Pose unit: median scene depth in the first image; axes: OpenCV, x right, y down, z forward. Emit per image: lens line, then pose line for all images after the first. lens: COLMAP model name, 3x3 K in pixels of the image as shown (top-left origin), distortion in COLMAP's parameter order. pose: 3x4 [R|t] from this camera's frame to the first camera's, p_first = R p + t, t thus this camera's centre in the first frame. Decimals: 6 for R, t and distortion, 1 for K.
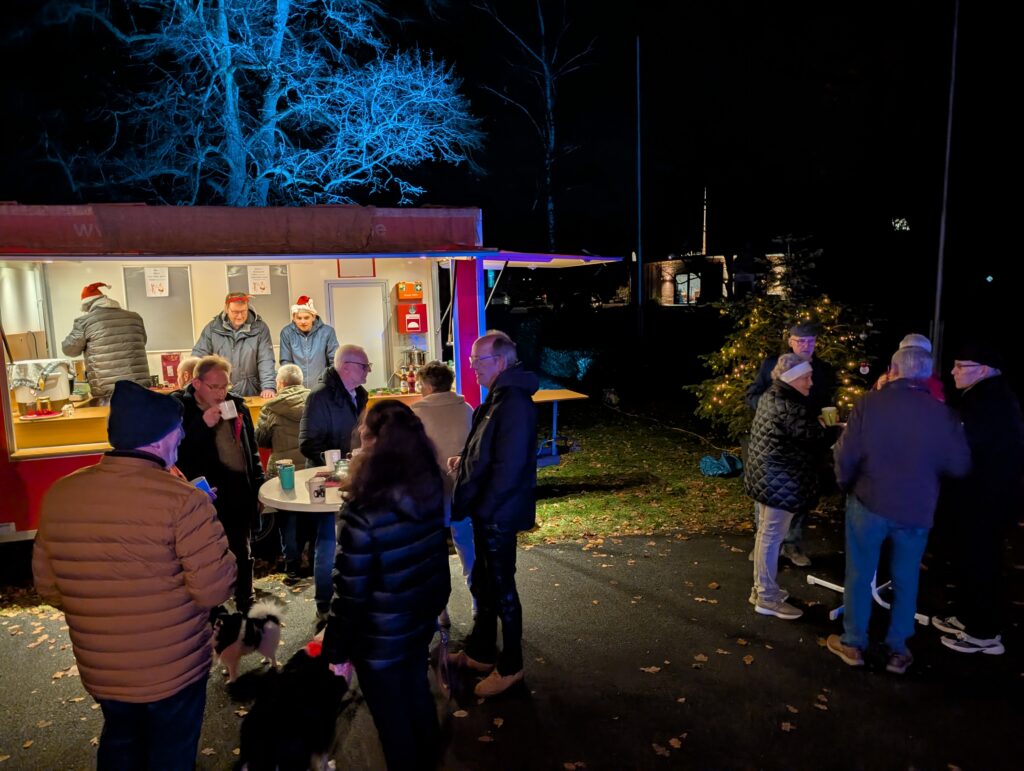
lens RADIAL K [[731.9, 0, 512.0], [0, 731.9, 385.5], [0, 0, 1]] dist [0.030839, -0.004451]
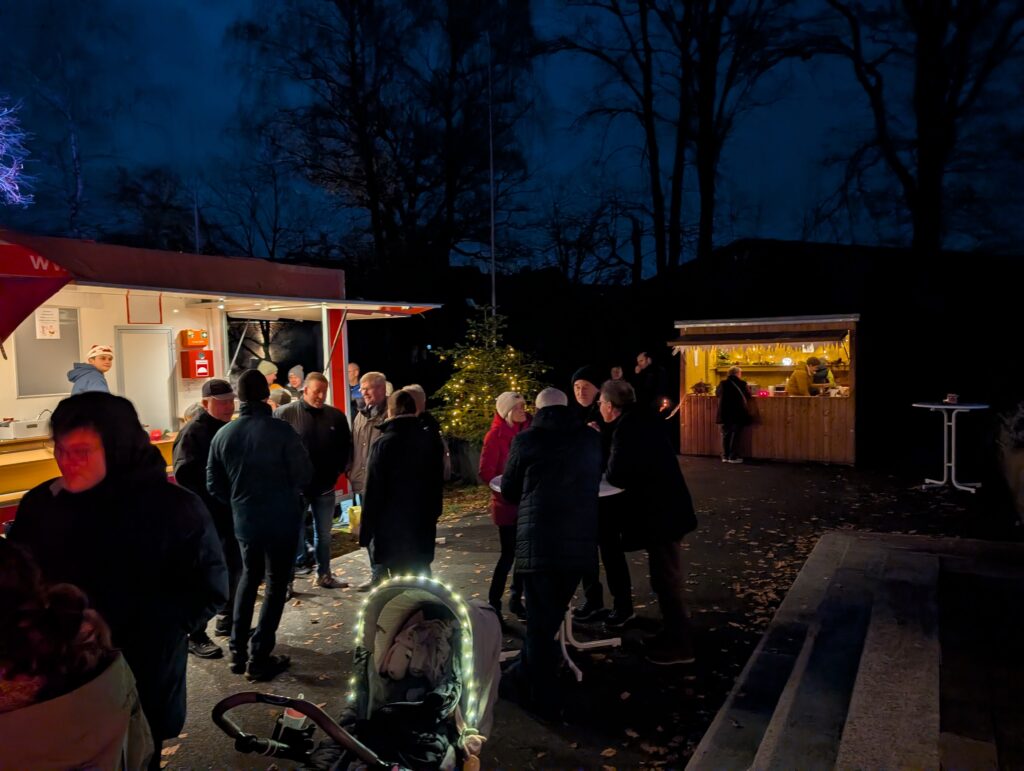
lens RADIAL K [[731.9, 0, 512.0], [0, 731.9, 385.5], [0, 0, 1]] dist [0.030839, -0.004451]
pose [[0.751513, -0.033140, 0.658886, -0.497905], [0.086238, 0.995103, -0.048311, 0.026763], [-0.654058, 0.093127, 0.750690, -0.062899]]
